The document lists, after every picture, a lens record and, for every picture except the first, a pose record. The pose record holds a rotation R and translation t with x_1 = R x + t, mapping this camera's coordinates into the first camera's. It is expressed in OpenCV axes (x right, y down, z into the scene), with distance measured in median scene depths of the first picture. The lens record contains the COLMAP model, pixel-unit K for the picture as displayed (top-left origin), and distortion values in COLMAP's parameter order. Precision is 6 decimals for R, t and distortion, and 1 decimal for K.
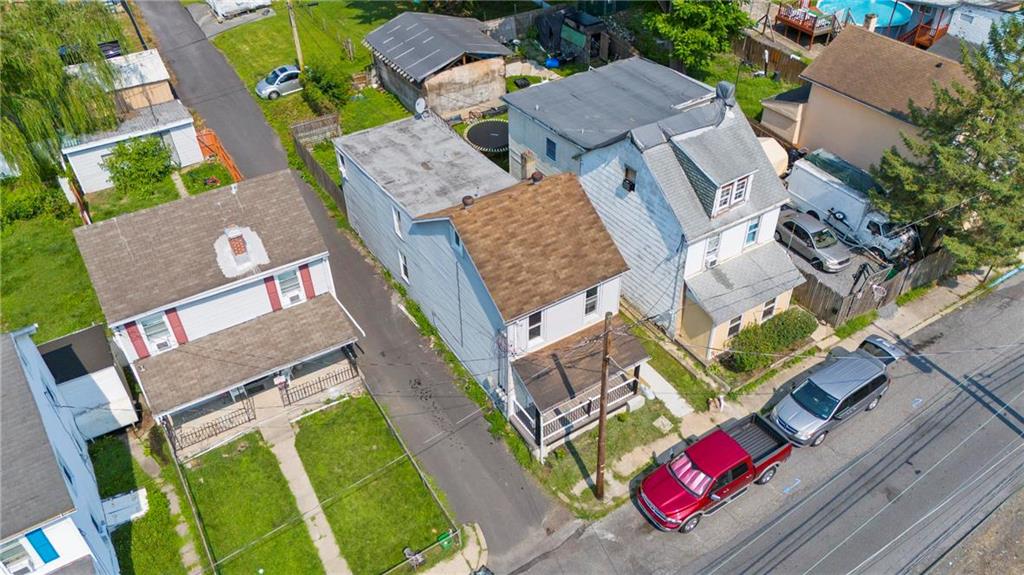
lens RADIAL K [[758.6, 0, 516.7], [0, 758.6, 286.0], [0, 0, 1]] dist [0.035381, -0.008034]
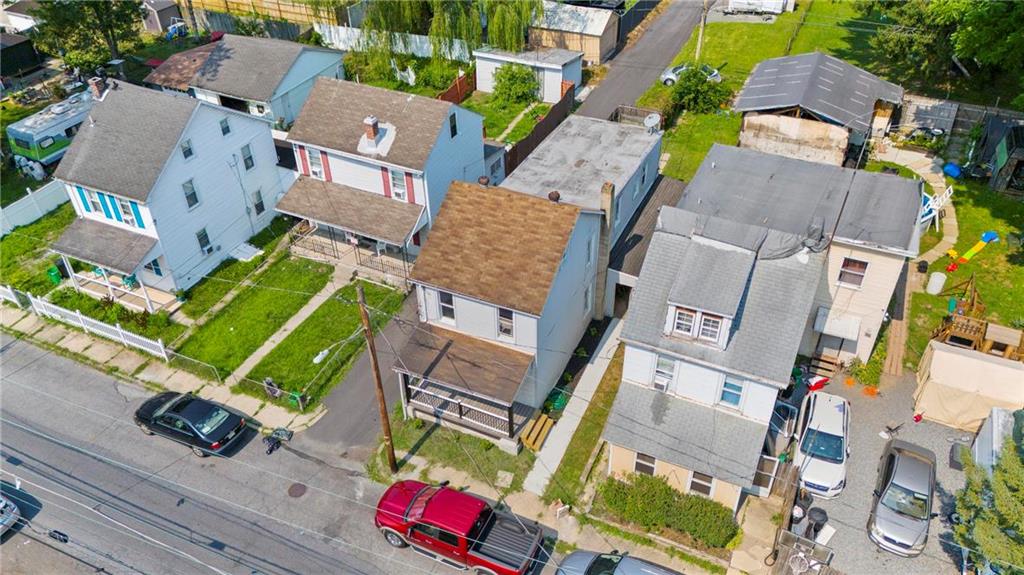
lens RADIAL K [[758.6, 0, 516.7], [0, 758.6, 286.0], [0, 0, 1]] dist [0.035381, -0.008034]
pose [[0.536813, 0.523549, -0.661610, 0.697025], [-0.525477, 0.820980, 0.223305, -0.235339], [0.660080, 0.227788, 0.715826, 0.268216]]
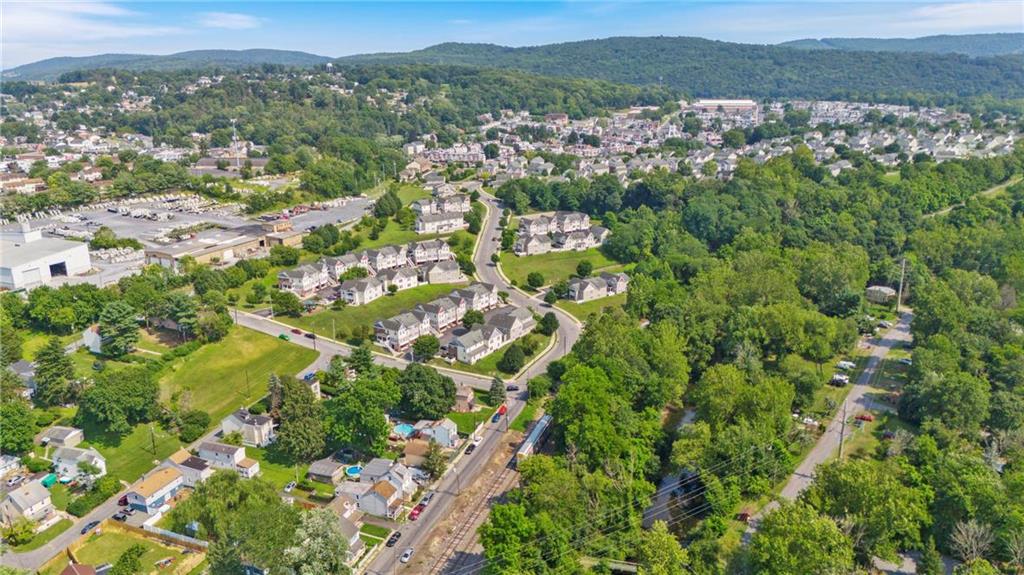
lens RADIAL K [[758.6, 0, 516.7], [0, 758.6, 286.0], [0, 0, 1]] dist [0.035381, -0.008034]
pose [[0.792312, -0.163631, 0.587764, -2.683348], [0.381845, 0.884356, -0.268530, 0.595984], [-0.475853, 0.437194, 0.763168, -5.484578]]
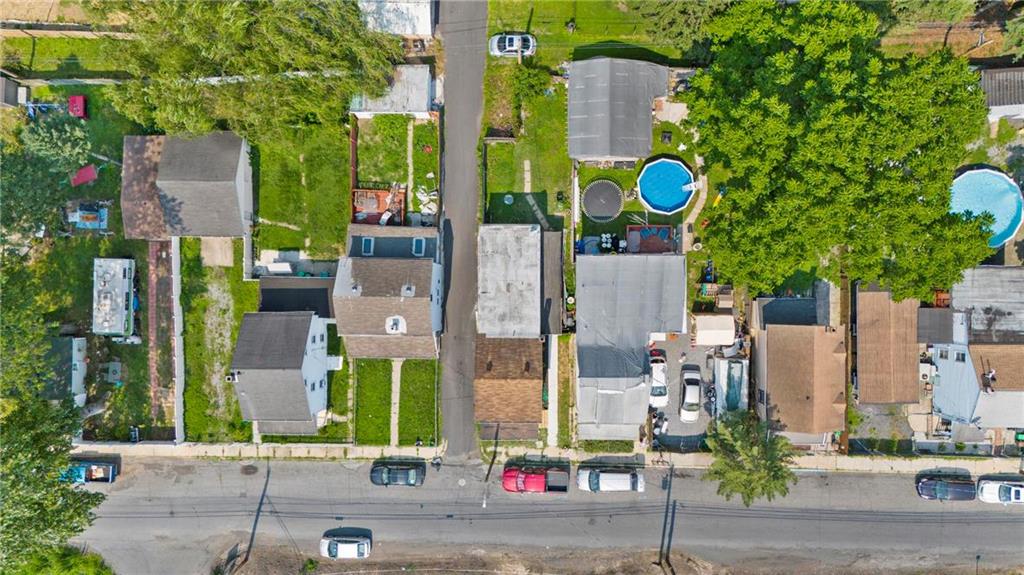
lens RADIAL K [[758.6, 0, 516.7], [0, 758.6, 286.0], [0, 0, 1]] dist [0.035381, -0.008034]
pose [[0.841075, 0.540891, -0.005414, -0.108774], [-0.334768, 0.528366, 0.780230, -1.805331], [0.424880, -0.654420, 0.625469, -0.143922]]
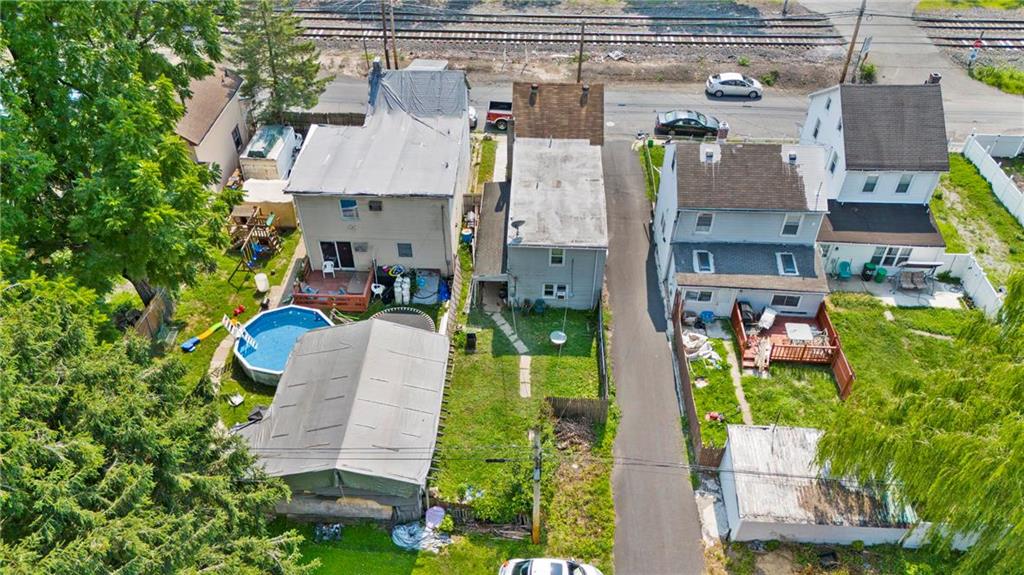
lens RADIAL K [[758.6, 0, 516.7], [0, 758.6, 286.0], [0, 0, 1]] dist [0.035381, -0.008034]
pose [[-0.820160, -0.364636, 0.440883, -0.746410], [0.365626, 0.258670, 0.894096, -1.403300], [-0.440063, 0.894500, -0.078831, 1.435327]]
